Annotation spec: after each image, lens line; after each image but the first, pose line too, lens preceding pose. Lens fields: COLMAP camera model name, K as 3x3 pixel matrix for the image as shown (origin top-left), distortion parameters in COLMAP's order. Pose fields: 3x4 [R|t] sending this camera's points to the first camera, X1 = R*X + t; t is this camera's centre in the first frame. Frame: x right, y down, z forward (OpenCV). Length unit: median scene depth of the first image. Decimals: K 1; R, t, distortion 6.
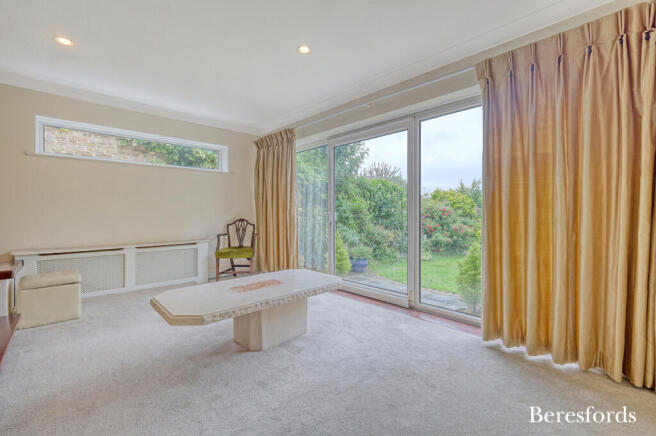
lens RADIAL K [[289.5, 0, 332.5], [0, 289.5, 216.1], [0, 0, 1]] dist [0.014329, 0.000467]
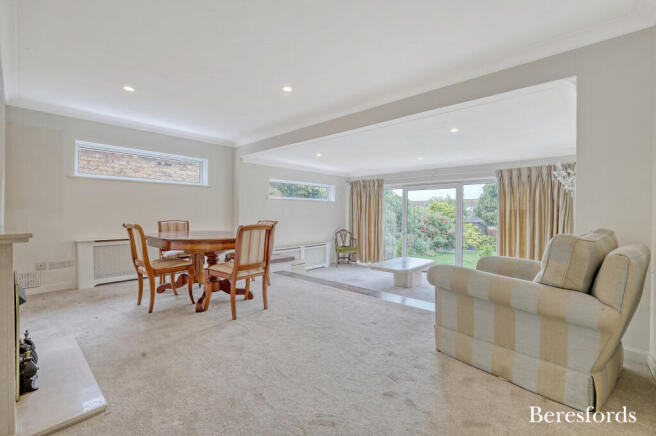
lens RADIAL K [[289.5, 0, 324.1], [0, 289.5, 217.8], [0, 0, 1]] dist [0.014329, 0.000467]
pose [[0.998002, 0.004759, 0.063001, -0.592160], [-0.005119, 0.999971, 0.005551, -0.073673], [-0.062973, -0.005863, 0.997998, -0.728935]]
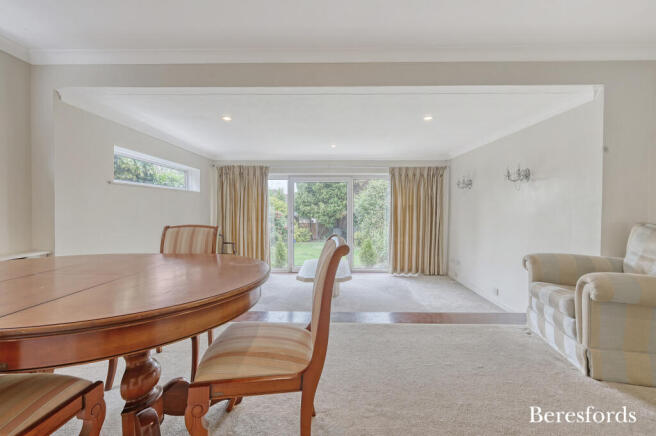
lens RADIAL K [[289.5, 0, 329.0], [0, 289.5, 215.3], [0, 0, 1]] dist [0.014329, 0.000467]
pose [[0.696875, -0.019101, 0.716939, -0.940452], [0.008292, 0.999793, 0.018577, -0.083433], [-0.717145, -0.007001, 0.696889, -0.218889]]
